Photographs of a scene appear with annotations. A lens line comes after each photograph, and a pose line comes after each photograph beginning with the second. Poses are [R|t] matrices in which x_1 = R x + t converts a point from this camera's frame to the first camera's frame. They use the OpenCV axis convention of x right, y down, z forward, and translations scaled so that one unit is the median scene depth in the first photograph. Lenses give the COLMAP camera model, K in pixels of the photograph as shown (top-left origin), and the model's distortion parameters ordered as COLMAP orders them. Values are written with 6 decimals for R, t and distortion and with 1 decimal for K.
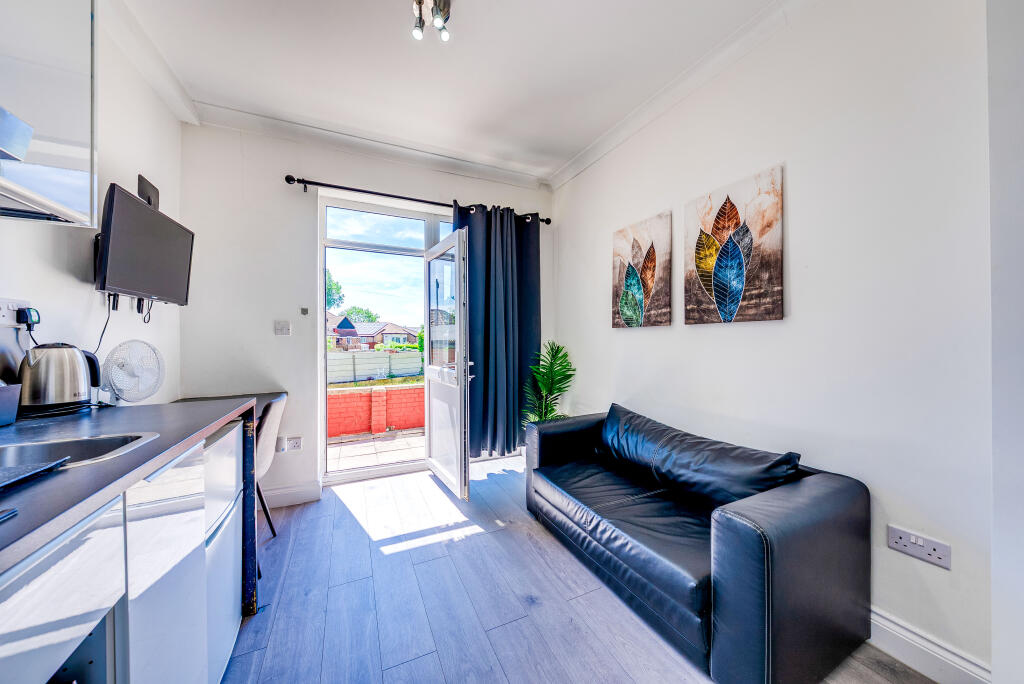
lens RADIAL K [[347.4, 0, 515.7], [0, 347.4, 341.4], [0, 0, 1]] dist [0.001619, -0.000008]
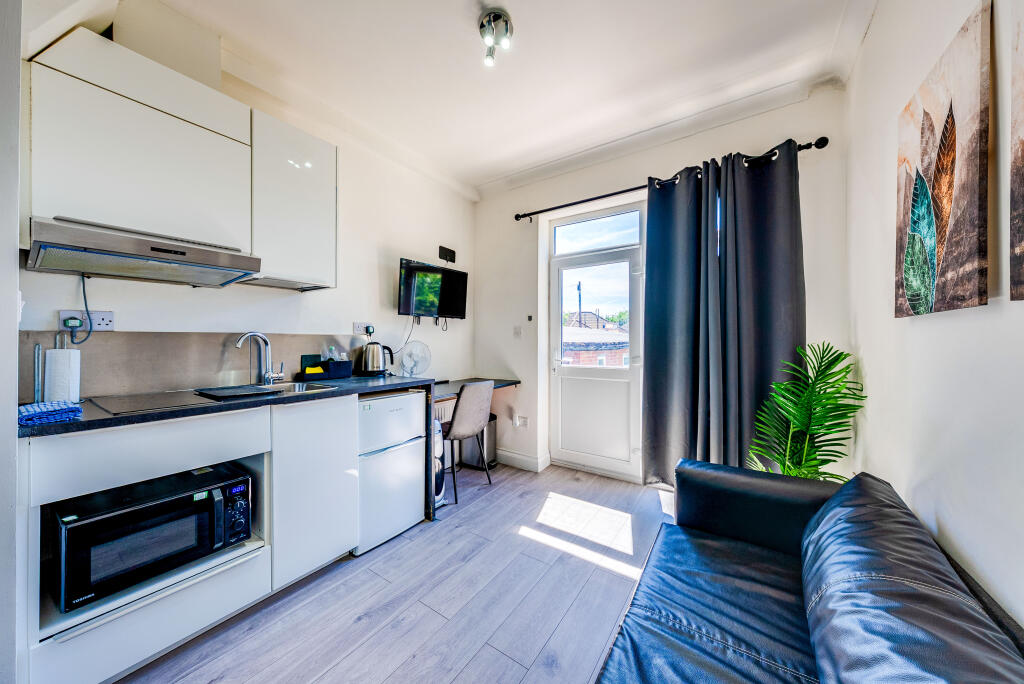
lens RADIAL K [[345.0, 0, 512.8], [0, 345.0, 340.1], [0, 0, 1]] dist [0.000039, -0.000034]
pose [[0.505647, 0.001678, -0.862739, 0.480875], [-0.006233, 0.999979, -0.001708, -0.004499], [0.862718, 0.006241, 0.505647, 0.355557]]
